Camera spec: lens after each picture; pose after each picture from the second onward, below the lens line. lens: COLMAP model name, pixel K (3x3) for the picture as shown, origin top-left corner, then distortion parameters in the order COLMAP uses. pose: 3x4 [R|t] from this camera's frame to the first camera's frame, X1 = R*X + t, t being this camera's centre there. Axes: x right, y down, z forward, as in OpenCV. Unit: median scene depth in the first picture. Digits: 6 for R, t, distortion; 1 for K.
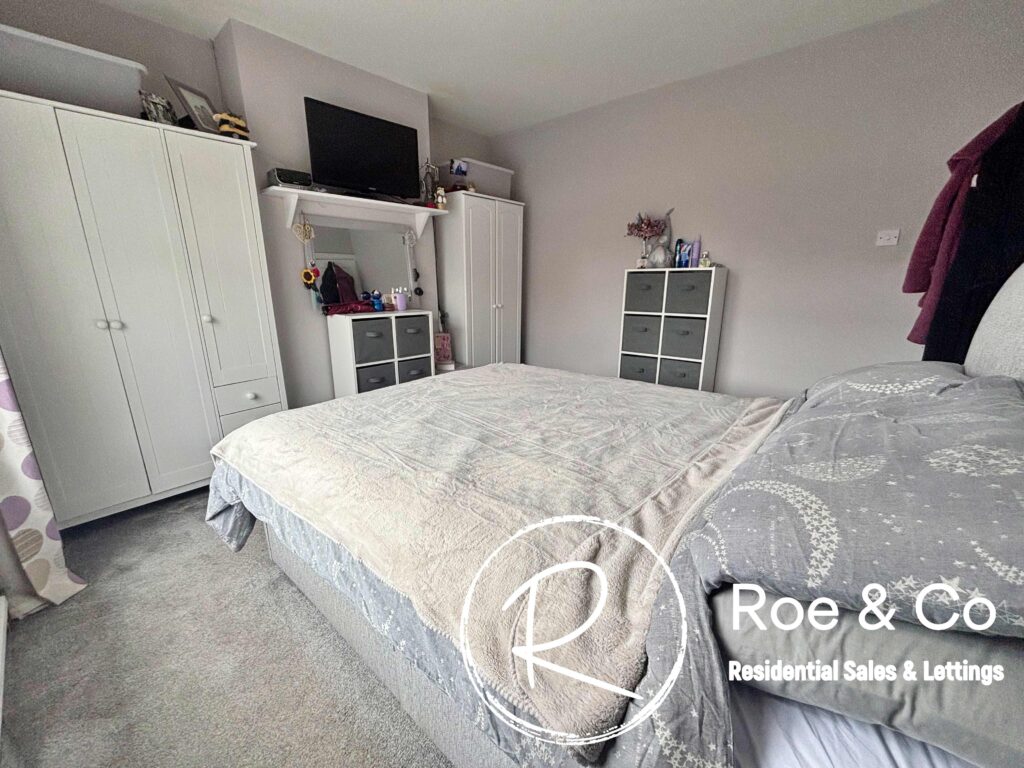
lens RADIAL K [[411.5, 0, 519.5], [0, 411.5, 384.2], [0, 0, 1]] dist [-0.002999, 0.000619]
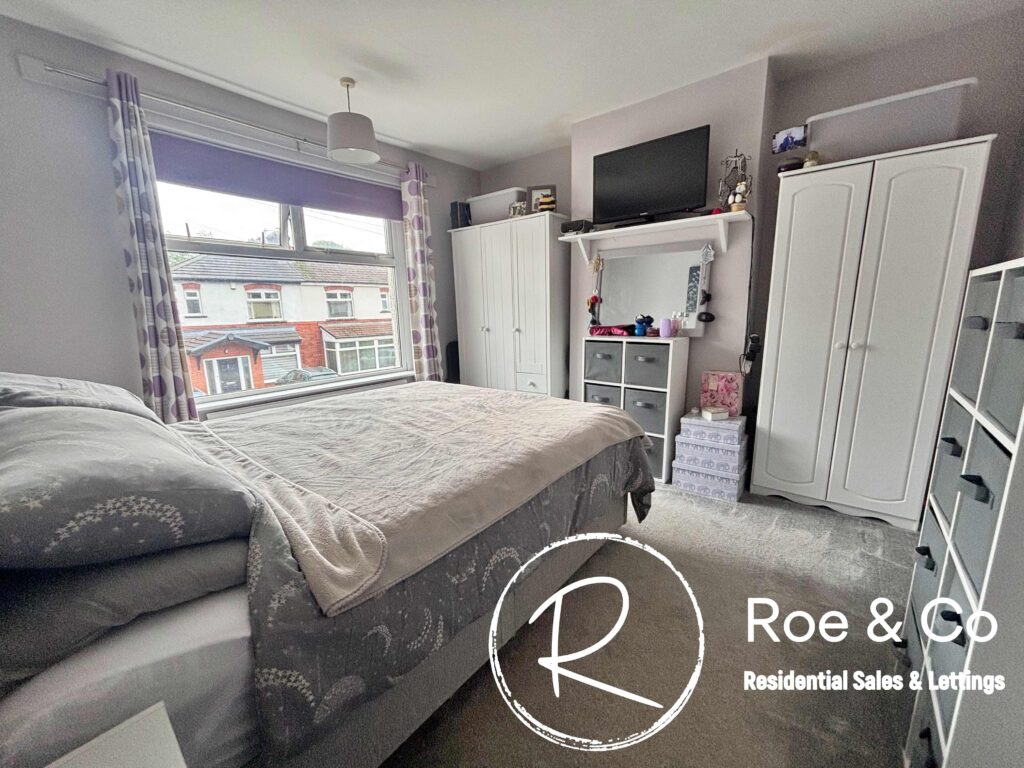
lens RADIAL K [[411.5, 0, 518.2], [0, 411.5, 387.5], [0, 0, 1]] dist [-0.002999, 0.000619]
pose [[0.038259, 0.183779, -0.982223, 0.628736], [-0.240493, 0.955744, 0.169458, -0.153073], [0.969897, 0.229734, 0.080763, 0.654745]]
